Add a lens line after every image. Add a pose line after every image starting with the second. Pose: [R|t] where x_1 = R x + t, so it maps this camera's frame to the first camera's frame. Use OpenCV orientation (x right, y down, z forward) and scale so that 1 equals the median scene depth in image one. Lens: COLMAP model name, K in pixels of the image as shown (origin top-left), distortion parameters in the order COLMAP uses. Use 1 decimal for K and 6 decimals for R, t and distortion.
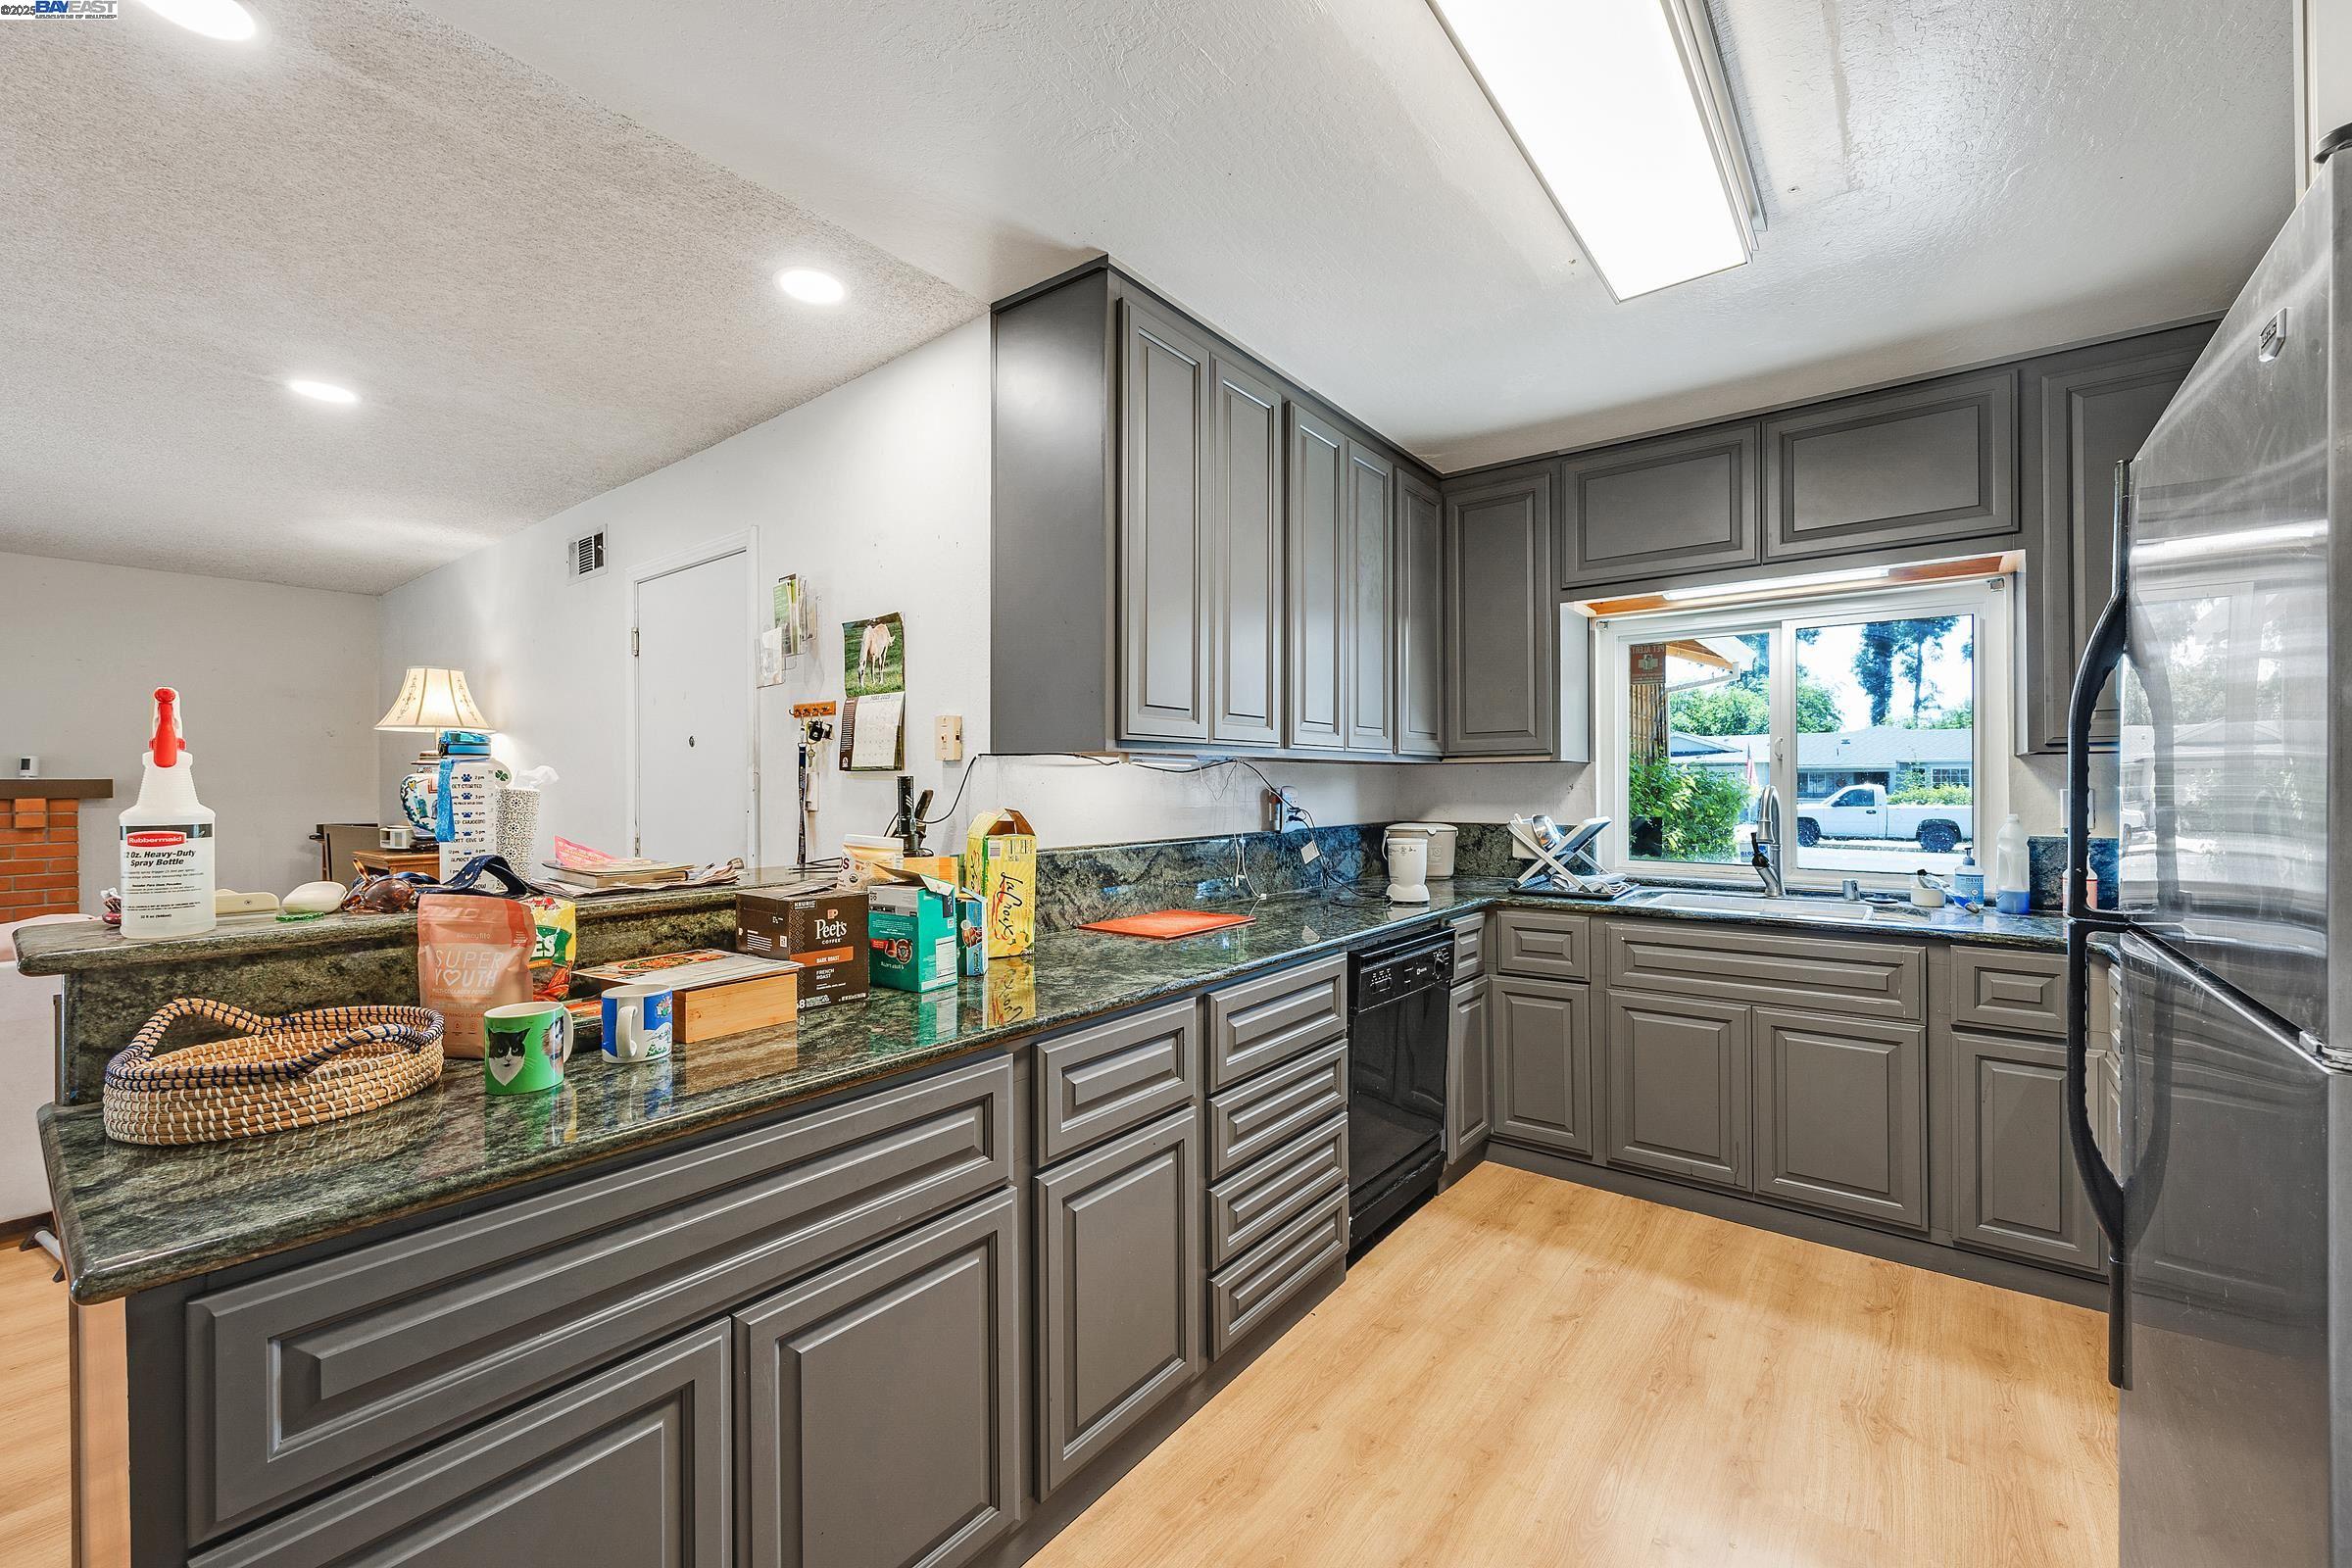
lens RADIAL K [[935.5, 0, 1176.0], [0, 935.5, 784.0], [0, 0, 1]] dist [-0.000008, 0.000000]
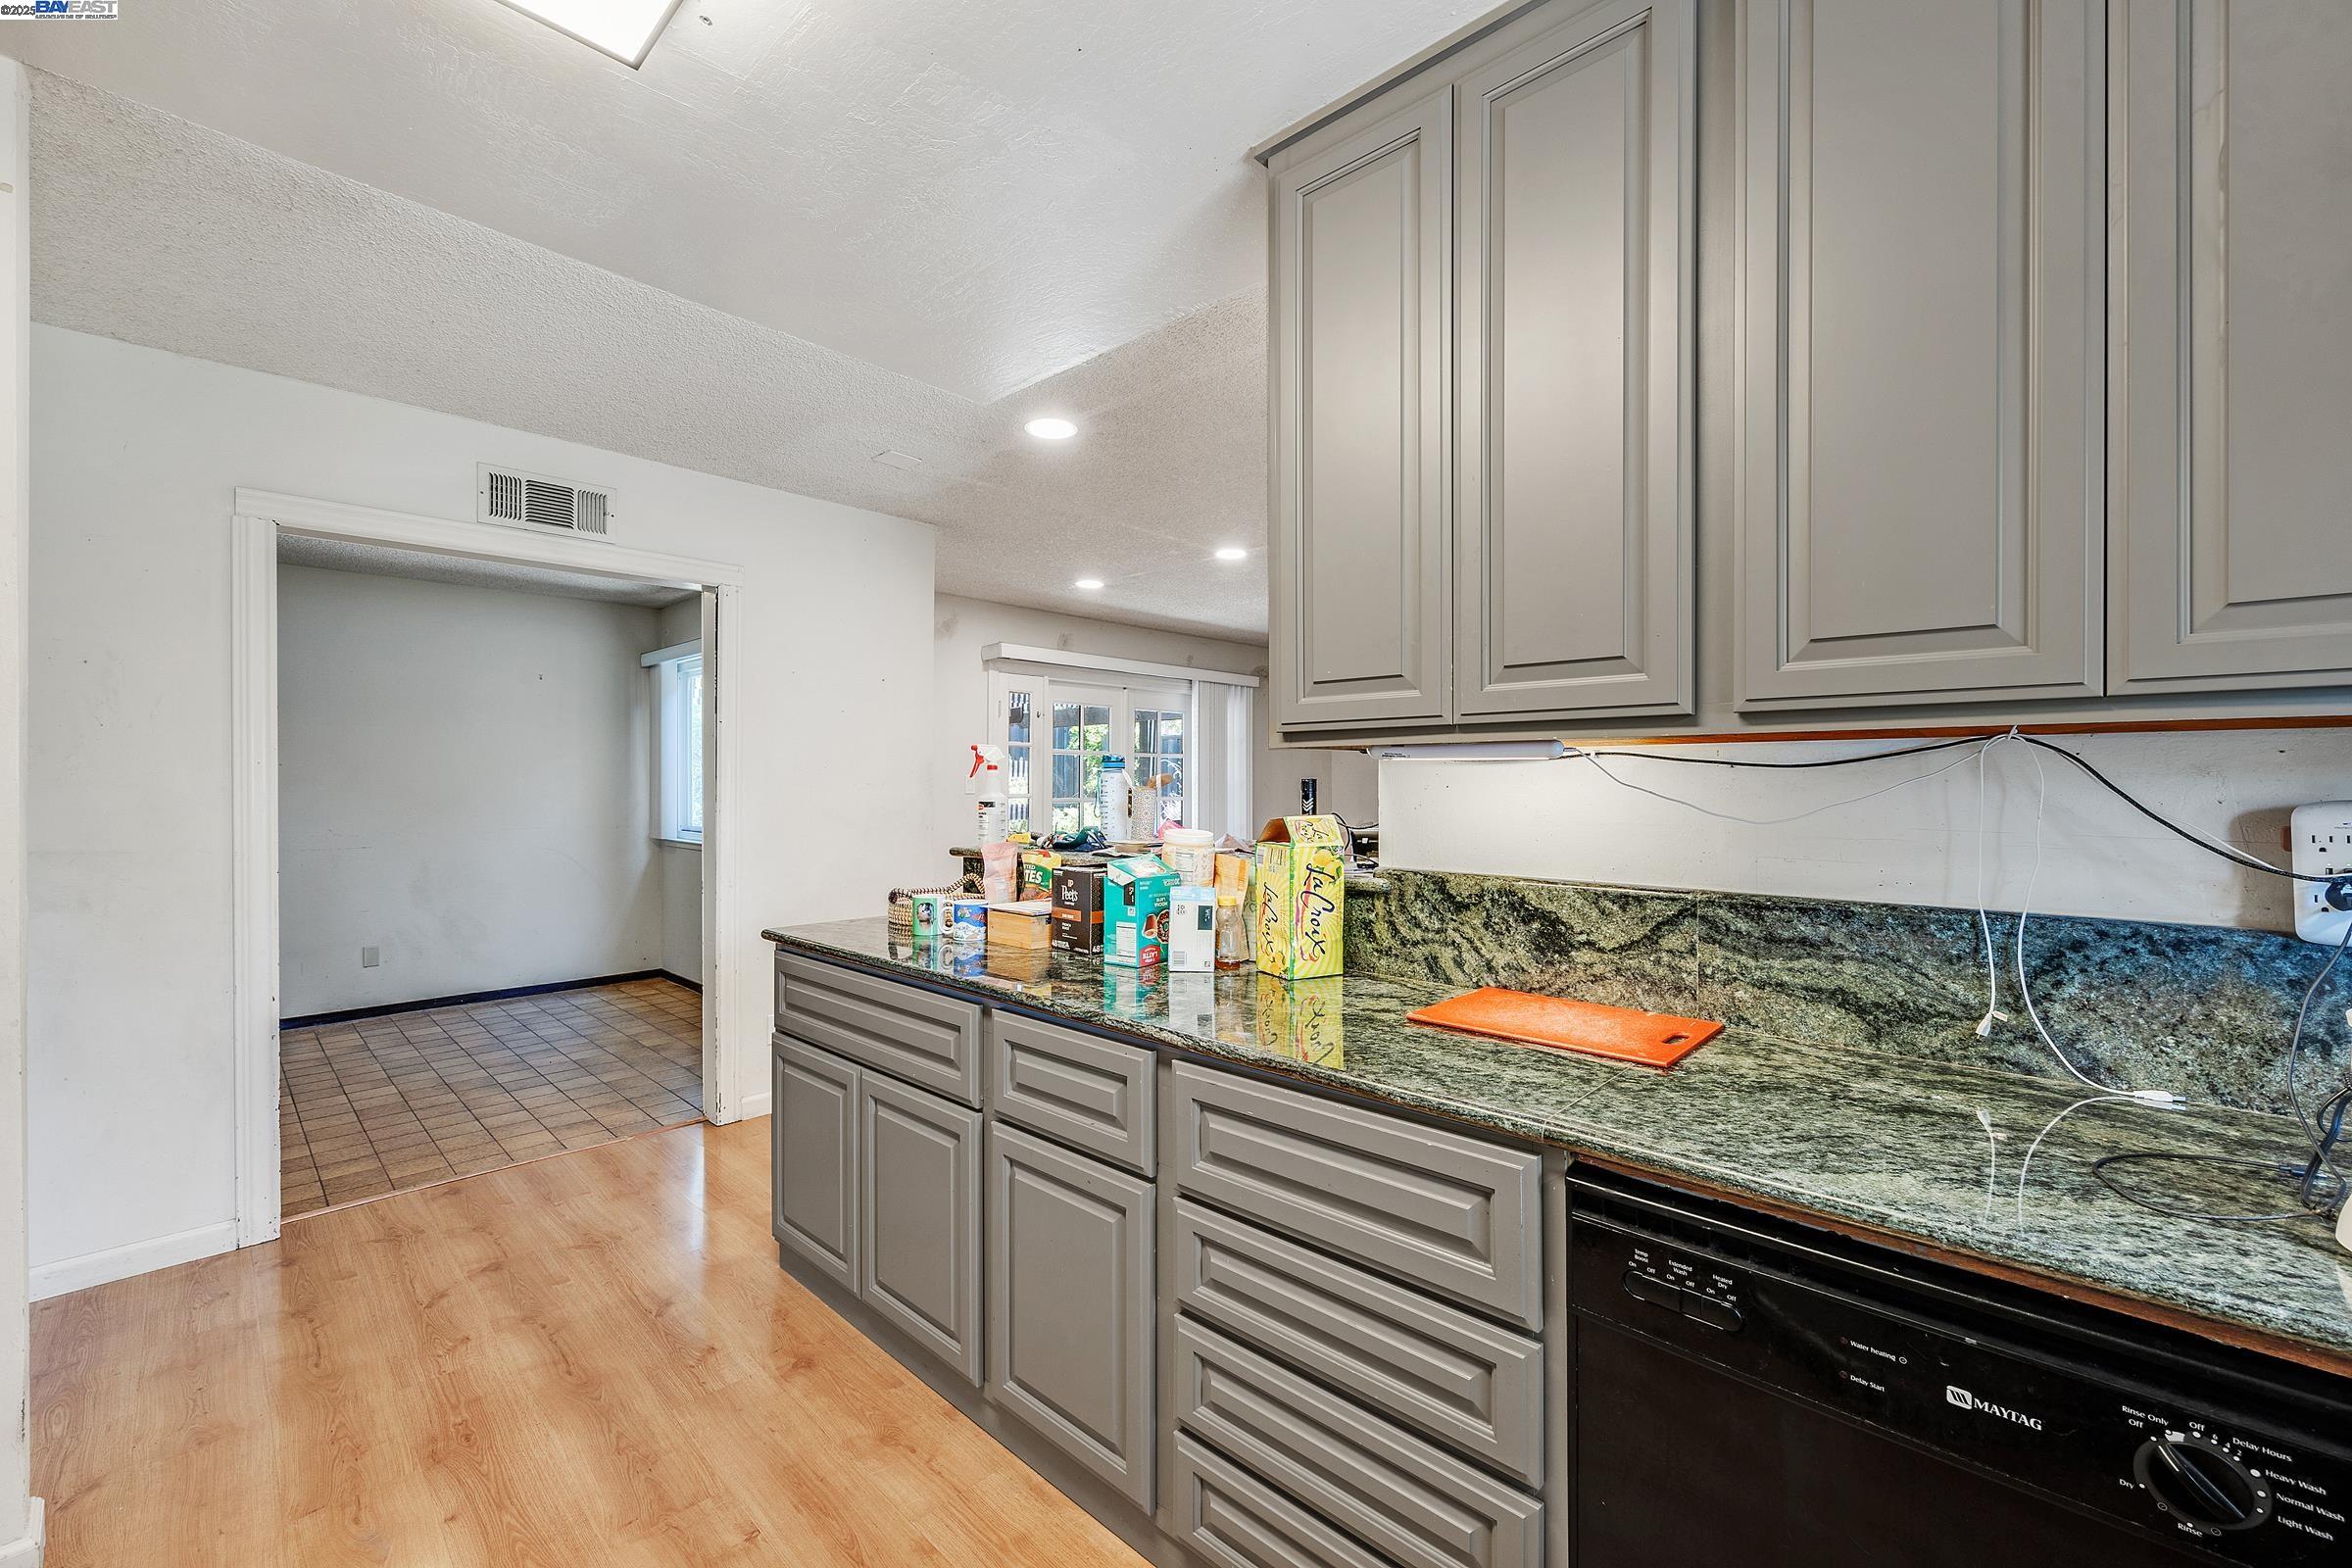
lens RADIAL K [[958.0, 0, 1176.0], [0, 958.0, 784.0], [0, 0, 1]] dist [0.000534, 0.000012]
pose [[-0.089040, 0.006498, -0.996007, 0.812480], [0.000664, 0.999979, 0.006464, -0.009174], [0.996028, -0.000086, -0.089042, 1.056626]]
